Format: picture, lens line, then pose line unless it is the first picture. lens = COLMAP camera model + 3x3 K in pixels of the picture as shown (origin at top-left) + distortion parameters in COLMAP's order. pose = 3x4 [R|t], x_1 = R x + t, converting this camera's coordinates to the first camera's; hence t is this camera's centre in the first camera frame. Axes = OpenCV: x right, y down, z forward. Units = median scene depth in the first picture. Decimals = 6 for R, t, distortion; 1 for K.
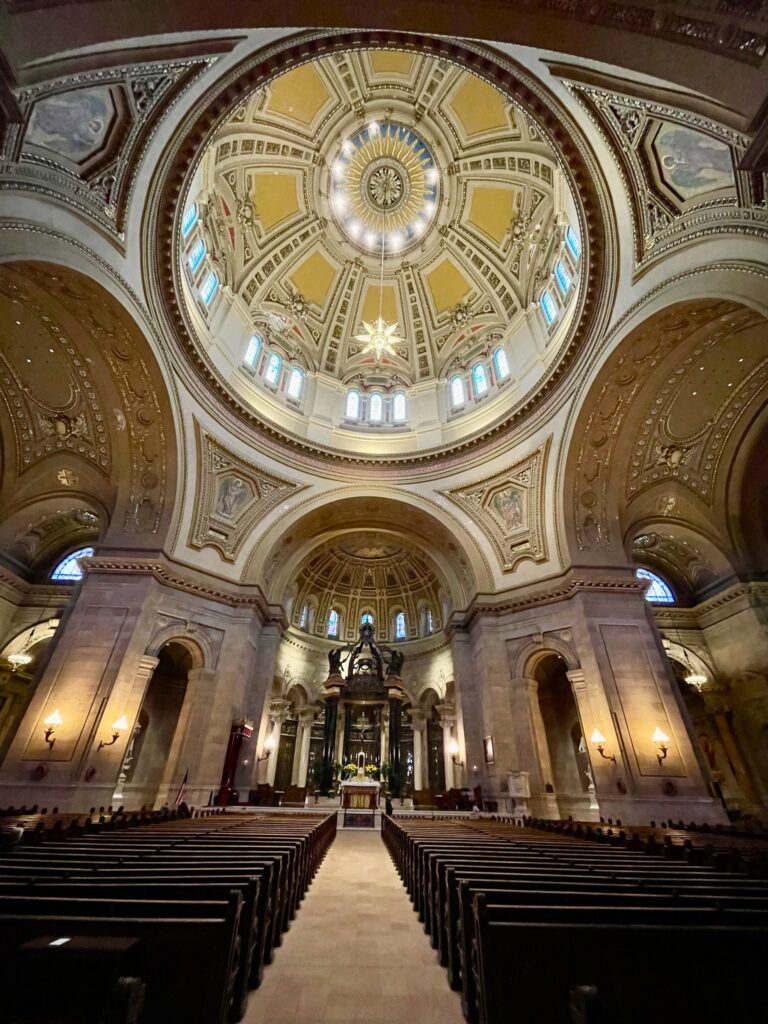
lens RADIAL K [[407.7, 0, 384.0], [0, 407.7, 512.0], [0, 0, 1]] dist [0.001269, 0.000208]
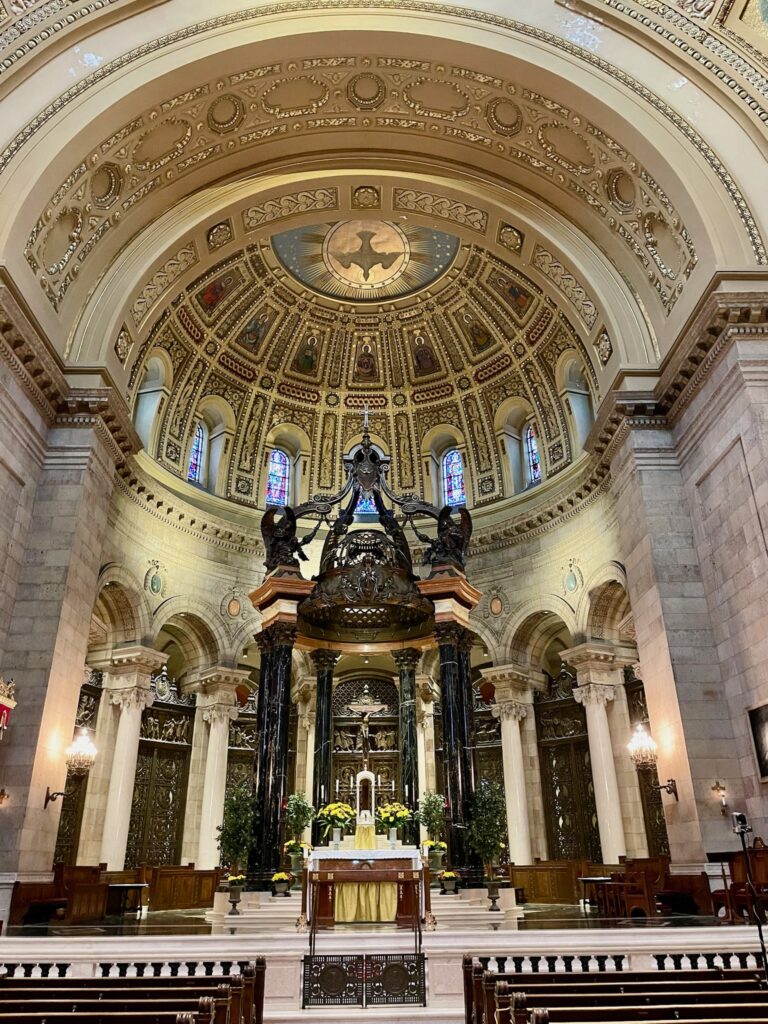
lens RADIAL K [[747.1, 0, 384.0], [0, 747.1, 512.0], [0, 0, 1]] dist [0.043491, -0.004104]
pose [[0.999134, -0.038787, -0.015035, -0.018427], [0.040672, 0.986721, 0.157252, 0.242985], [0.008736, -0.157728, 0.987444, 0.358410]]
